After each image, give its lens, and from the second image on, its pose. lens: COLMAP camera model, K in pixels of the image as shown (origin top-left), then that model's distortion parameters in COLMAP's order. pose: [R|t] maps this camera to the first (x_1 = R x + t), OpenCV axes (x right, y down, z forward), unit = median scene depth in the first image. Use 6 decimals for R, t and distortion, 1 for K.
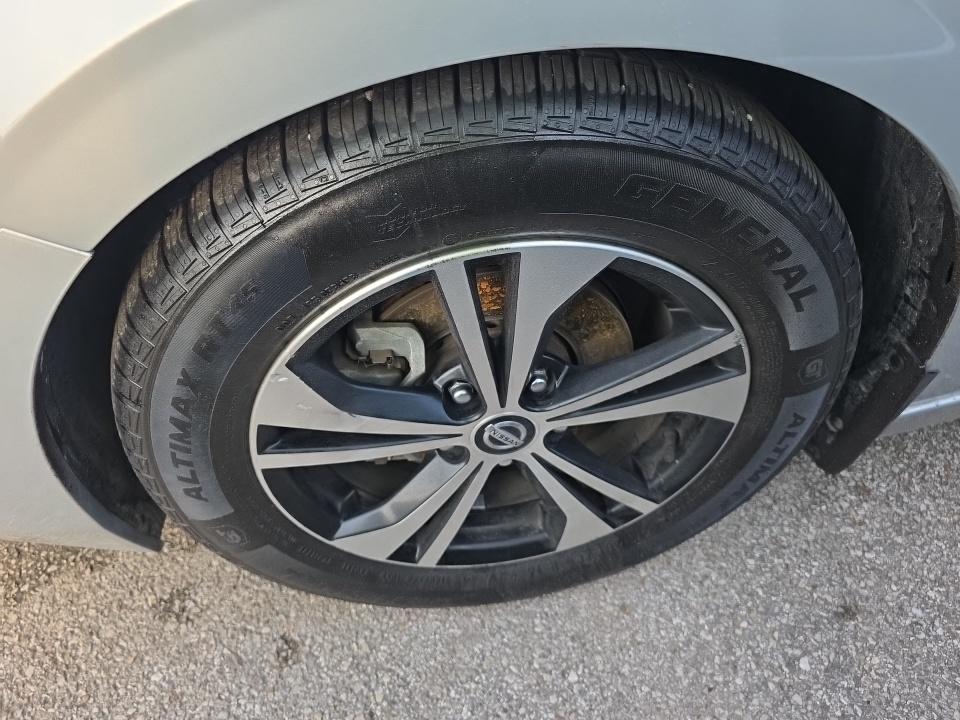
lens RADIAL K [[665.7, 0, 480.9], [0, 665.7, 358.7], [0, 0, 1]] dist [0.002021, -0.003826]
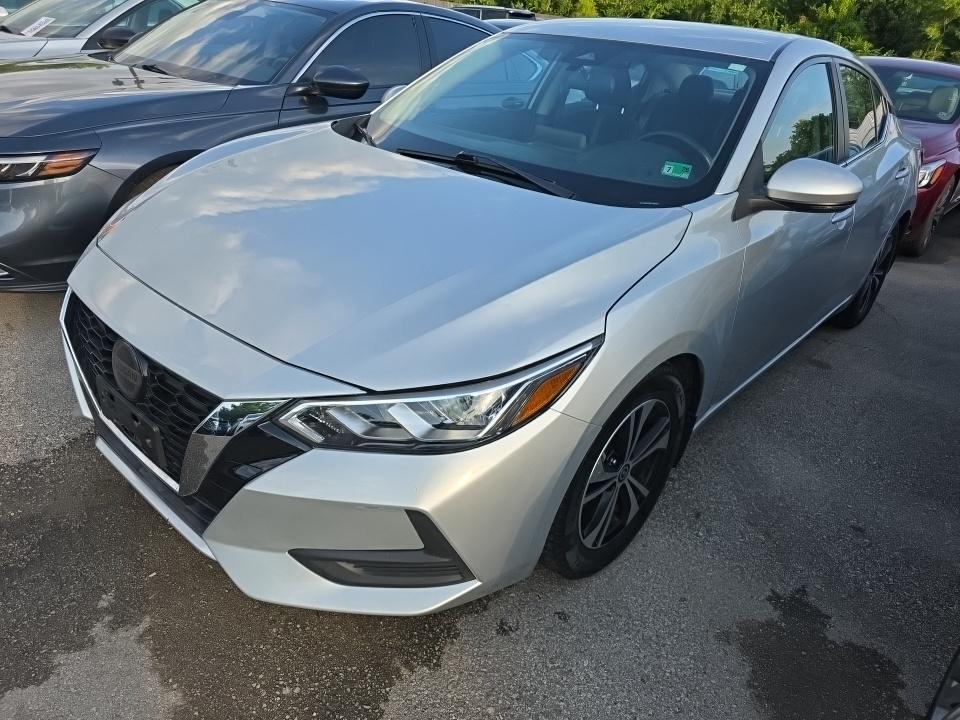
lens RADIAL K [[665.7, 0, 476.7], [0, 665.7, 365.5], [0, 0, 1]] dist [0.002021, -0.003826]
pose [[0.769867, -0.198837, 0.606440, -1.771962], [0.383628, 0.903573, -0.190751, -0.003576], [-0.510034, 0.379500, 0.771910, -0.931546]]
